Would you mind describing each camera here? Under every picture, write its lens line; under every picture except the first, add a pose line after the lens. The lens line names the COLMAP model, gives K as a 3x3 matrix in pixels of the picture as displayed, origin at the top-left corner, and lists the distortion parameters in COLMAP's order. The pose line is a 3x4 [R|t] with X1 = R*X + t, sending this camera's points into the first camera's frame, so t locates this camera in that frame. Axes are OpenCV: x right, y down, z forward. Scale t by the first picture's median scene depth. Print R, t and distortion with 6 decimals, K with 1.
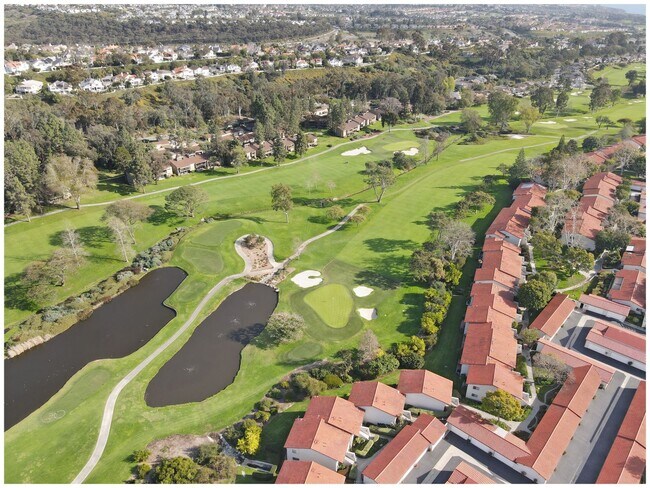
lens RADIAL K [[477.5, 0, 323.8], [0, 477.5, 243.7], [0, 0, 1]] dist [-0.000809, 0.026162]
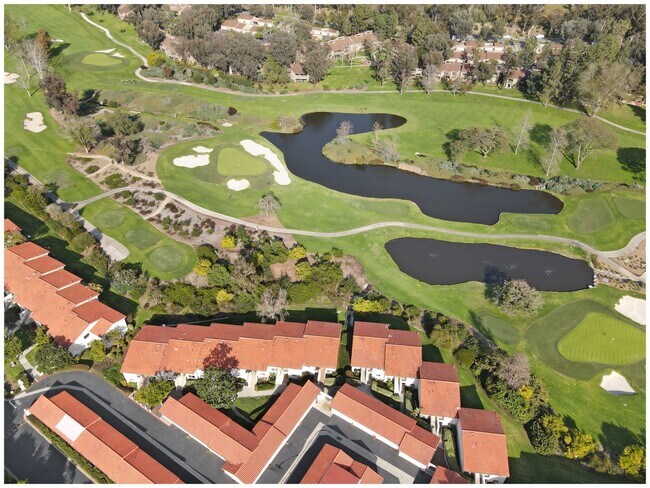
lens RADIAL K [[477.5, 0, 323.8], [0, 477.5, 243.7], [0, 0, 1]] dist [-0.000809, 0.026162]
pose [[0.163215, 0.616232, -0.770467, 0.382028], [-0.467378, 0.736044, 0.489691, -0.132348], [0.868860, 0.280174, 0.408147, 0.242590]]
